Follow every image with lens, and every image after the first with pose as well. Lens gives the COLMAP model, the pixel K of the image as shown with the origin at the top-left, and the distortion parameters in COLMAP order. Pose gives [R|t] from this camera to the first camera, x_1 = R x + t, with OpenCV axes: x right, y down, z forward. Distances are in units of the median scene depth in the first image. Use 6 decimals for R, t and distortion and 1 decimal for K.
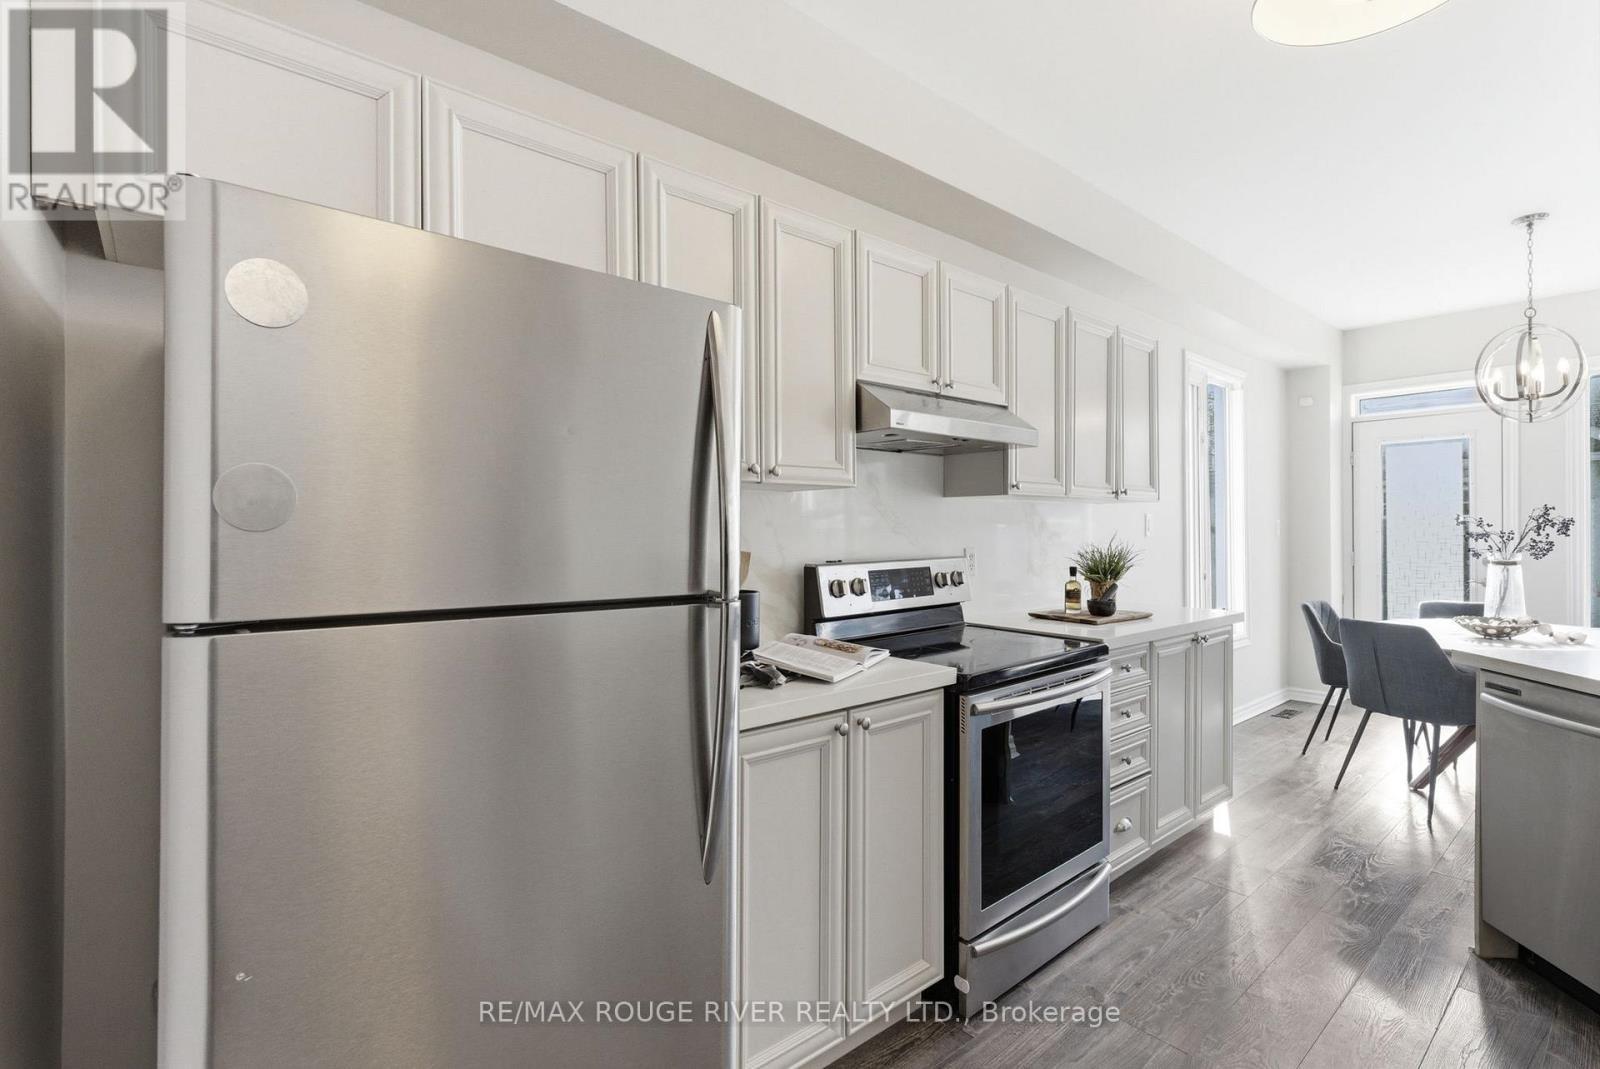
lens RADIAL K [[741.8, 0, 800.0], [0, 741.8, 534.5], [0, 0, 1]] dist [-0.006161, -0.000632]
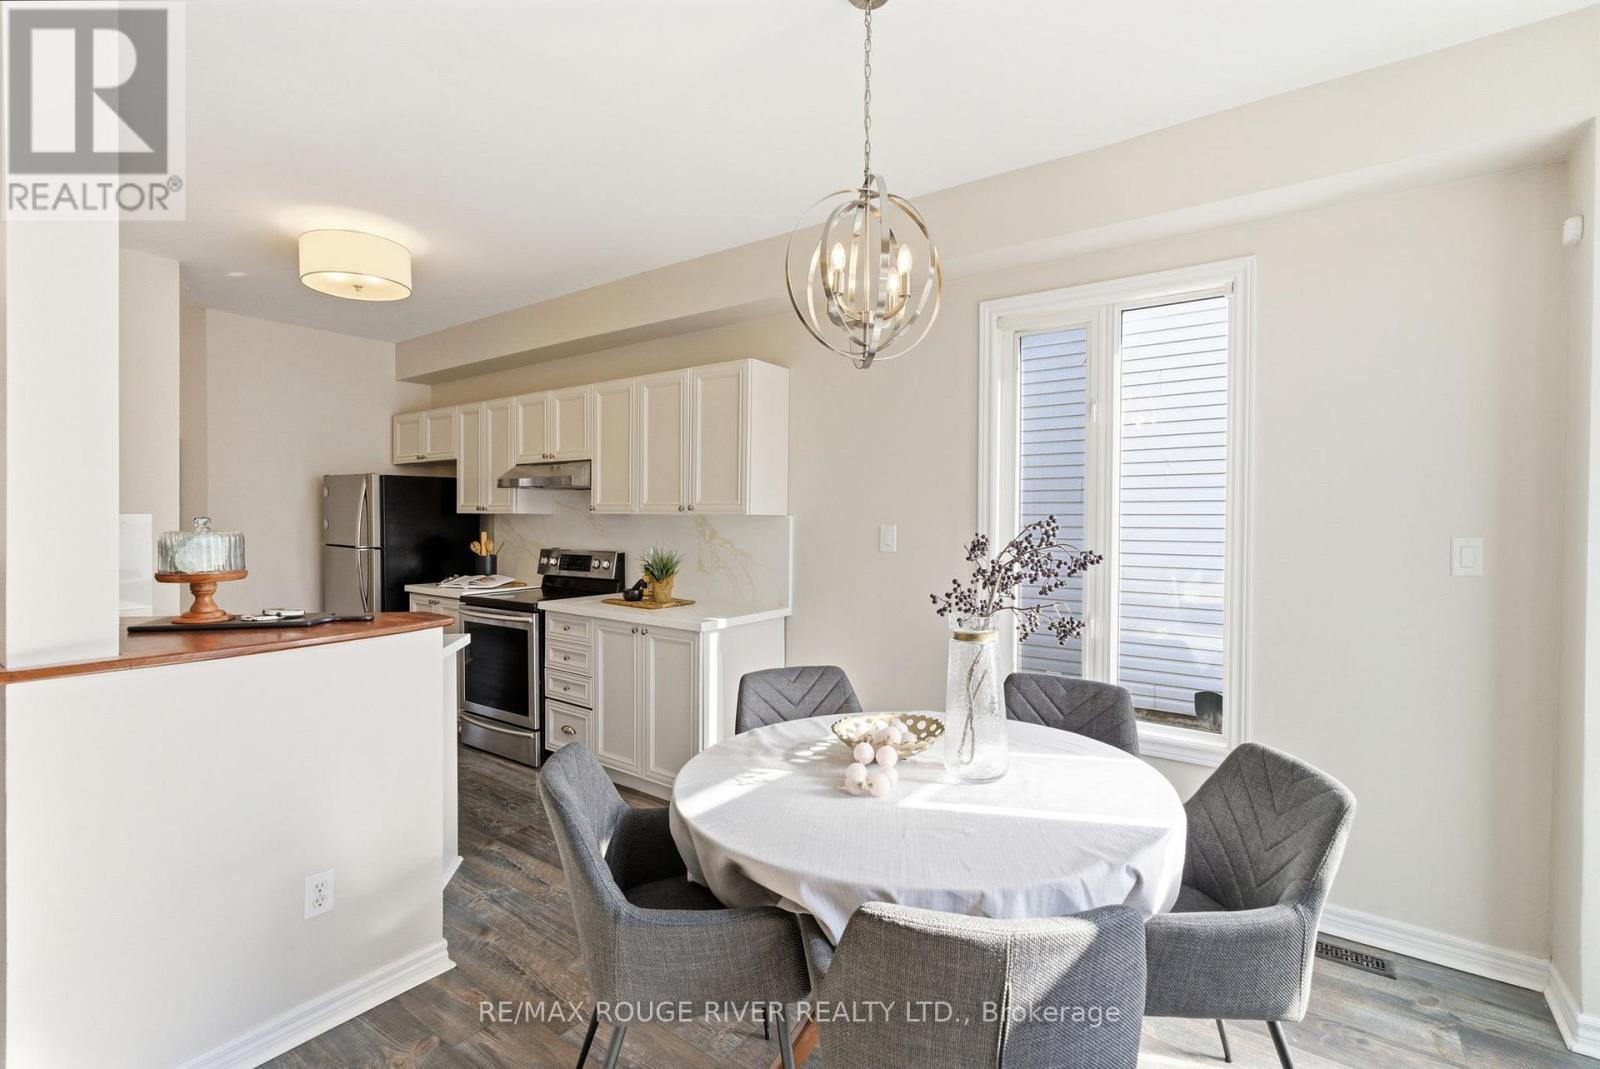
lens RADIAL K [[732.5, 0, 800.0], [0, 732.5, 534.5], [0, 0, 1]] dist [-0.001143, 0.000242]
pose [[0.234813, 0.023281, -0.971762, 1.525504], [-0.013468, 0.999695, 0.020695, -0.040707], [0.971947, 0.008228, 0.235055, 0.841563]]
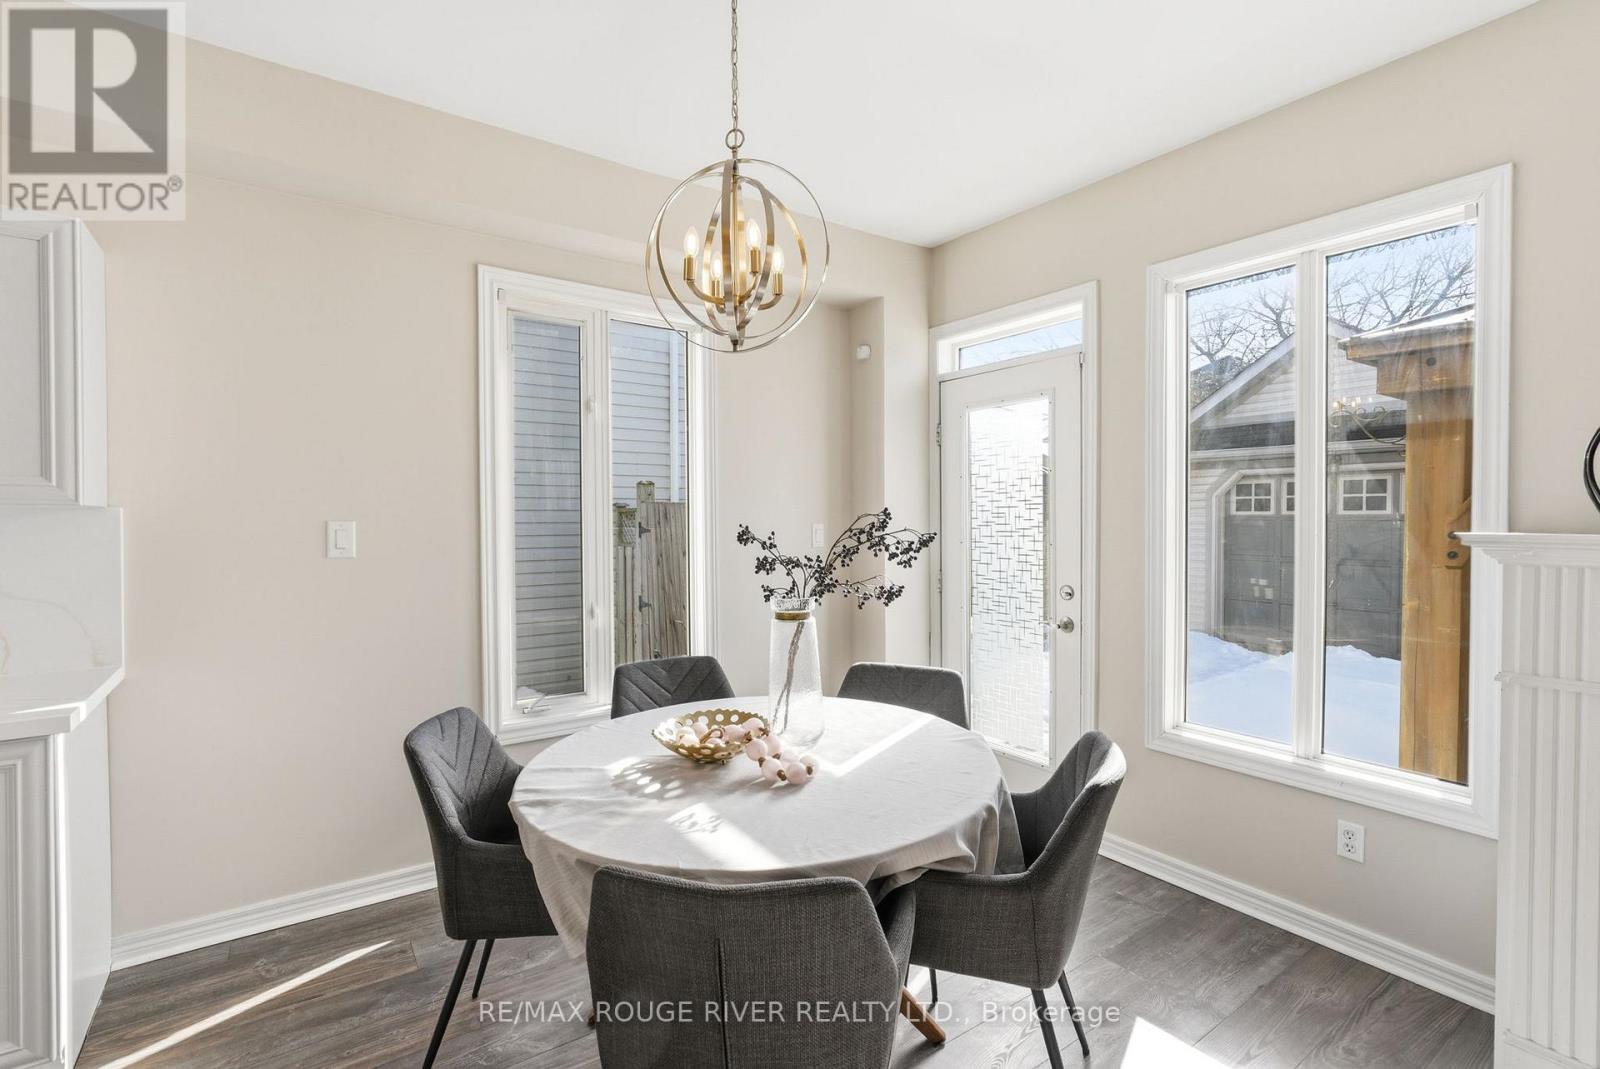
lens RADIAL K [[741.9, 0, 806.2], [0, 741.9, 530.9], [0, 0, 1]] dist [-0.001832, 0.001006]
pose [[0.996096, 0.003208, -0.088219, 1.103003], [-0.002336, 0.999947, 0.009982, -0.032720], [0.088246, -0.009737, 0.996051, 0.491739]]
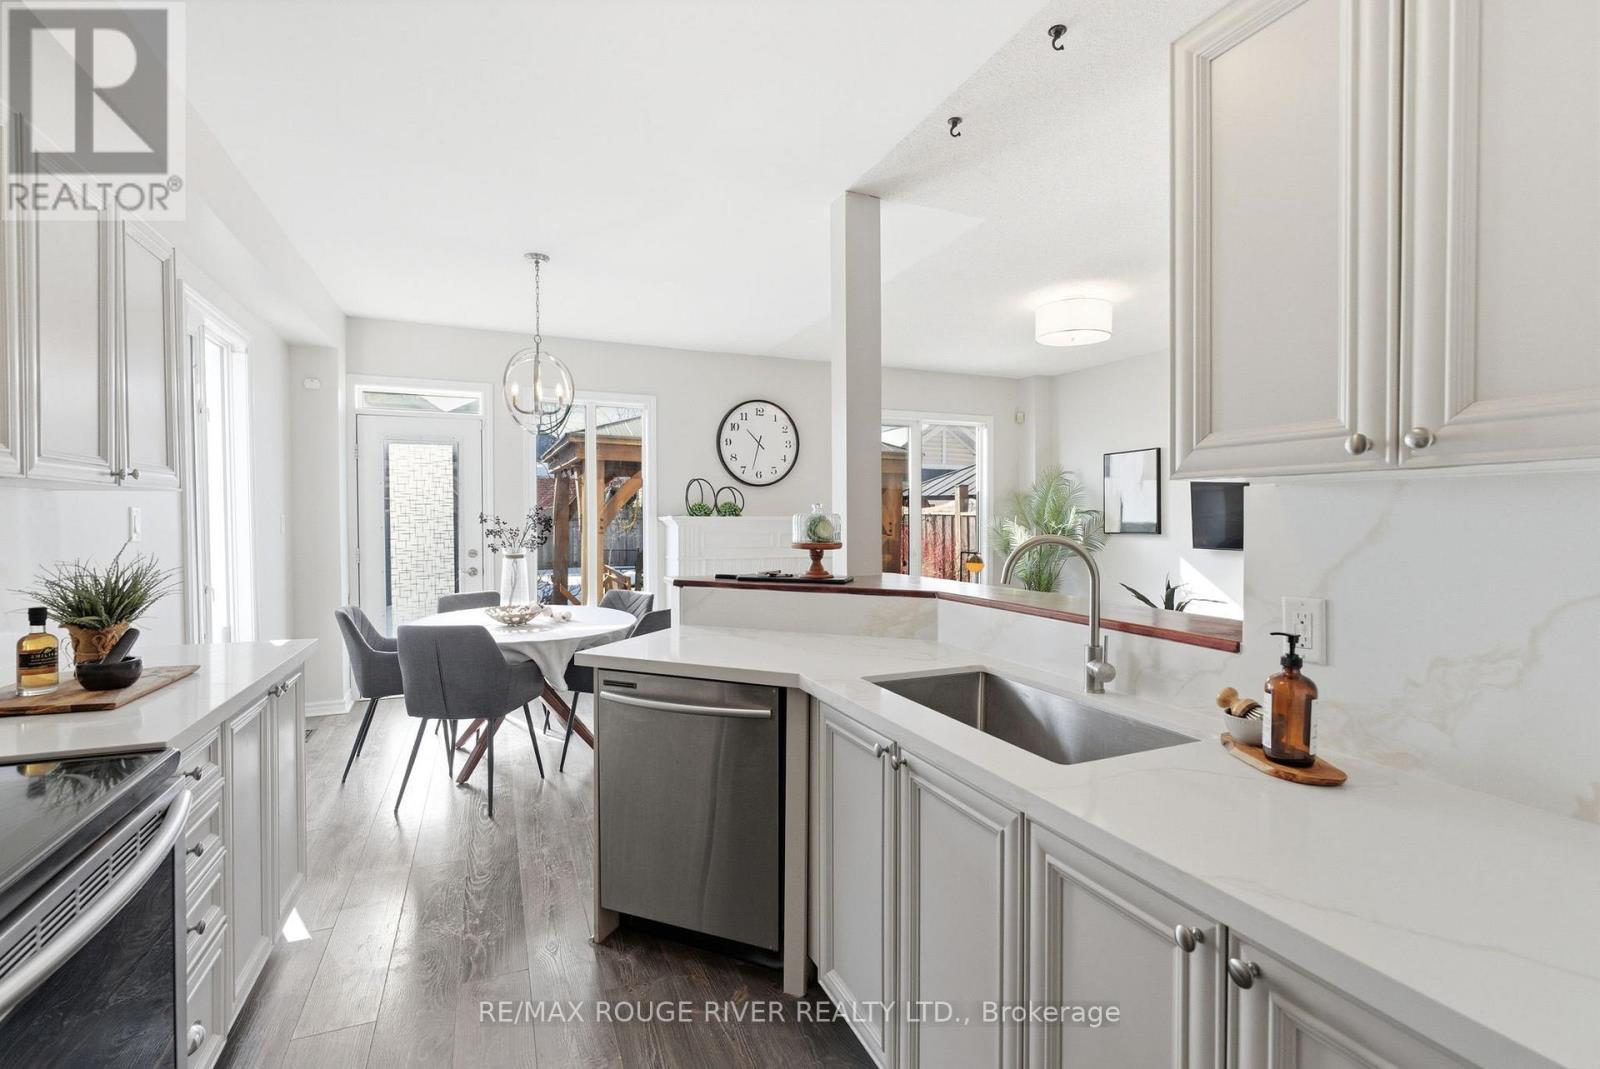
lens RADIAL K [[723.9, 0, 803.4], [0, 723.9, 532.7], [0, 0, 1]] dist [-0.000128, 0.001428]
pose [[0.294086, -0.016609, 0.955635, 0.025674], [0.005444, 0.999862, 0.015702, -0.014073], [-0.955764, 0.000584, 0.294135, 0.272508]]
